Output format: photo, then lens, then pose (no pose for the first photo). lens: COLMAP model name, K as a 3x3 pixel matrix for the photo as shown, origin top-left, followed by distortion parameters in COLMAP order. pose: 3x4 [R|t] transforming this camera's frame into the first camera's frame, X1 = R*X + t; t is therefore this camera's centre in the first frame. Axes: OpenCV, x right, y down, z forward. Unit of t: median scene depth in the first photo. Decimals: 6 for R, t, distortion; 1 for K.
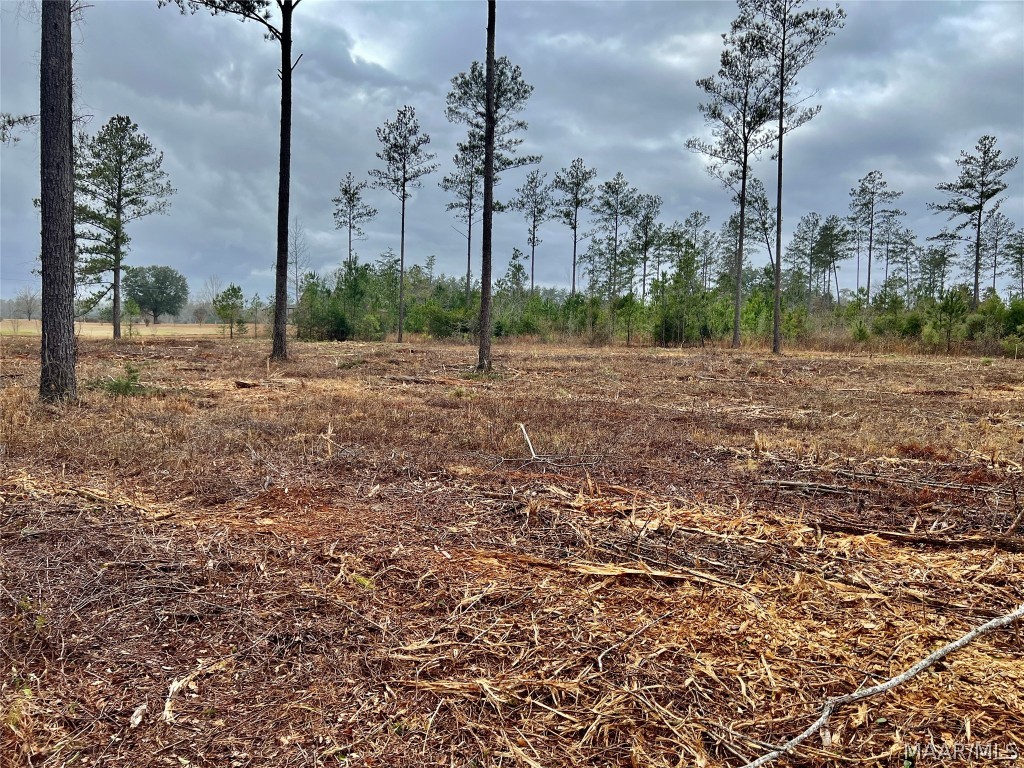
lens RADIAL K [[760.6, 0, 512.0], [0, 760.6, 384.0], [0, 0, 1]] dist [0.037826, -0.053277]
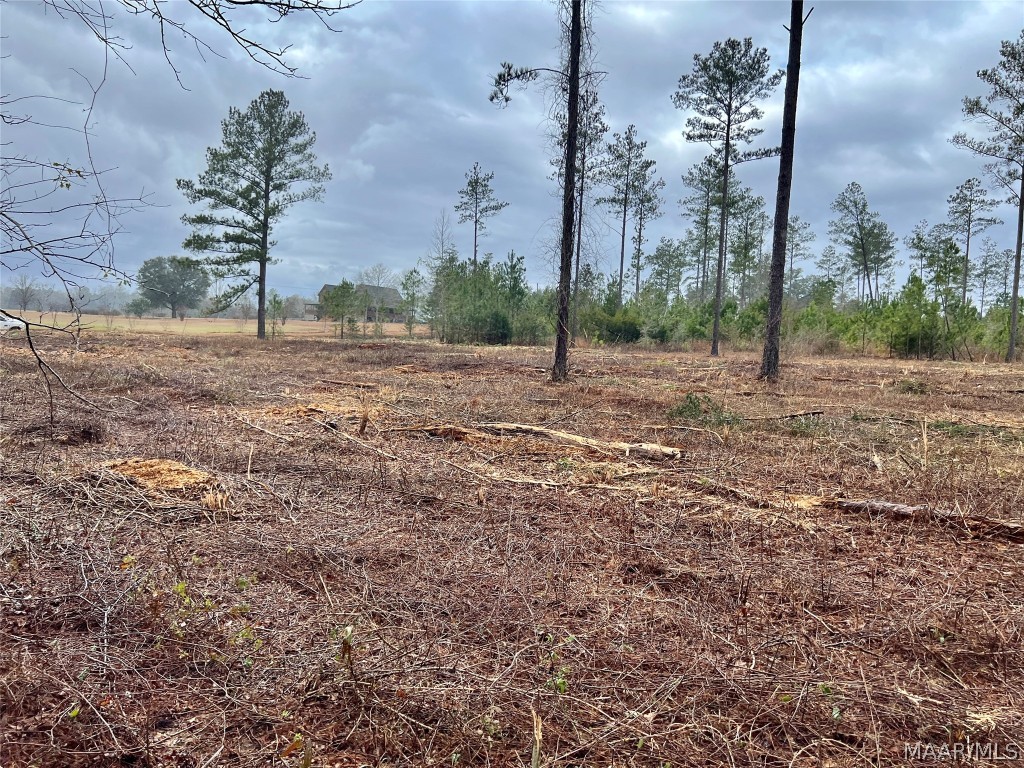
lens RADIAL K [[760.6, 0, 512.0], [0, 760.6, 384.0], [0, 0, 1]] dist [0.037826, -0.053277]
pose [[0.998394, 0.015492, 0.054499, -0.262411], [-0.015565, 0.999878, 0.000912, -0.010641], [-0.054479, -0.001759, 0.998513, 0.085521]]
